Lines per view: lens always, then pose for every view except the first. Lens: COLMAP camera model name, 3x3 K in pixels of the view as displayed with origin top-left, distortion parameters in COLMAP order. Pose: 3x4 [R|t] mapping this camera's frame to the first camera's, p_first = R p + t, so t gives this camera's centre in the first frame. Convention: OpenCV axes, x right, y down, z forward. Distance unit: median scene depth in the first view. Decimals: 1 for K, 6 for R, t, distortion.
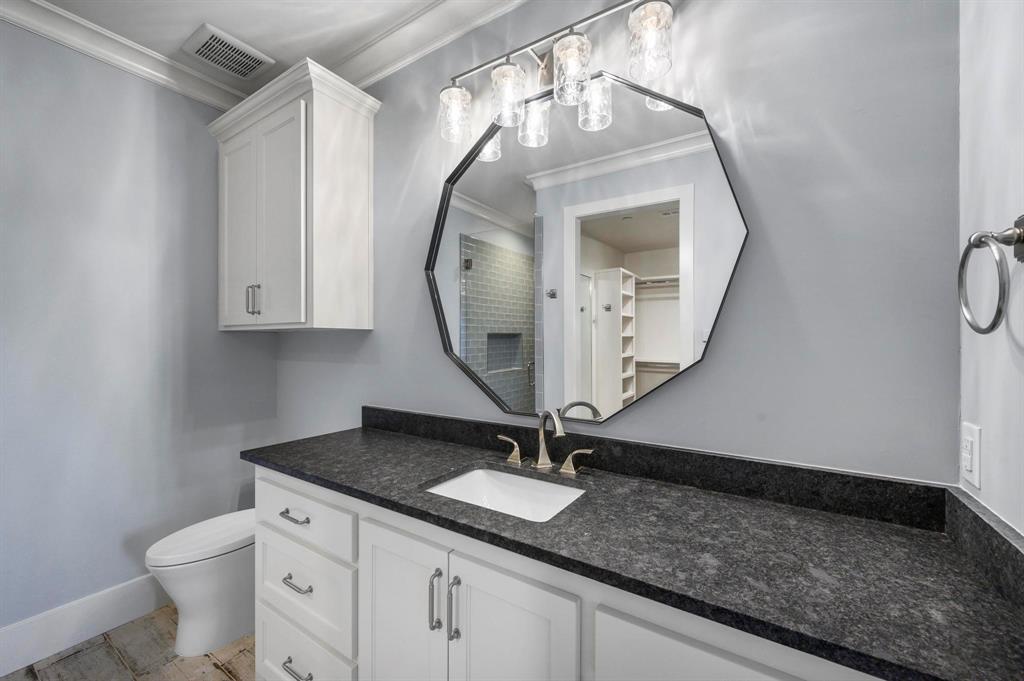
lens RADIAL K [[404.9, 0, 512.0], [0, 404.9, 340.5], [0, 0, 1]] dist [0.001666, 0.000188]
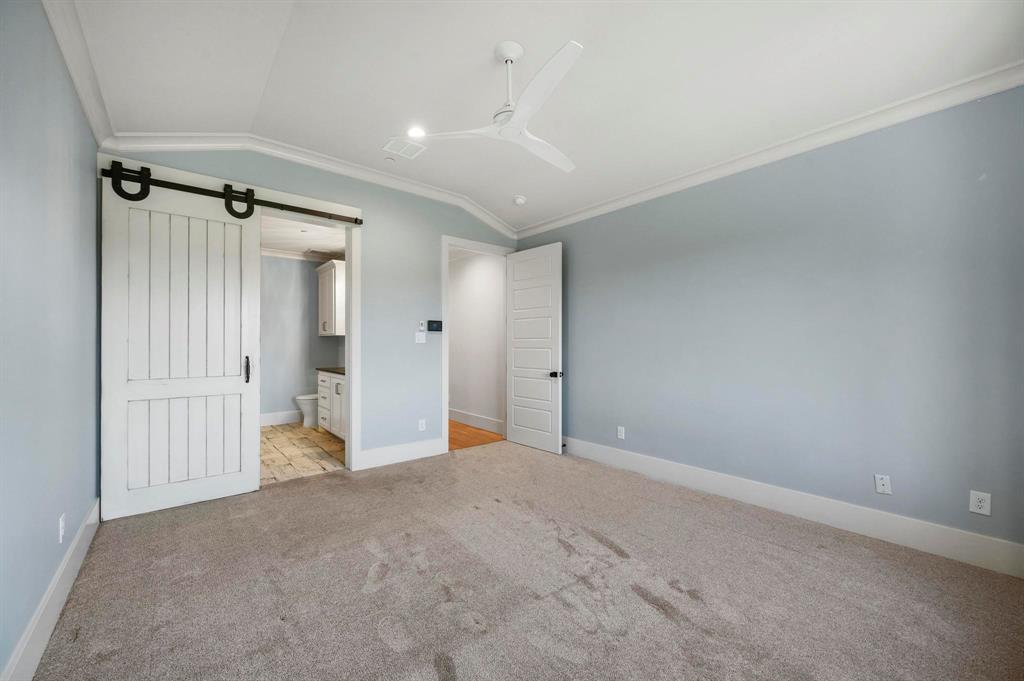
lens RADIAL K [[405.2, 0, 512.0], [0, 405.2, 340.5], [0, 0, 1]] dist [-0.000475, -0.000018]
pose [[0.953645, -0.005643, -0.300879, 1.800970], [0.004568, 0.999980, -0.004277, 0.026520], [0.300898, 0.002705, 0.953653, -1.663619]]
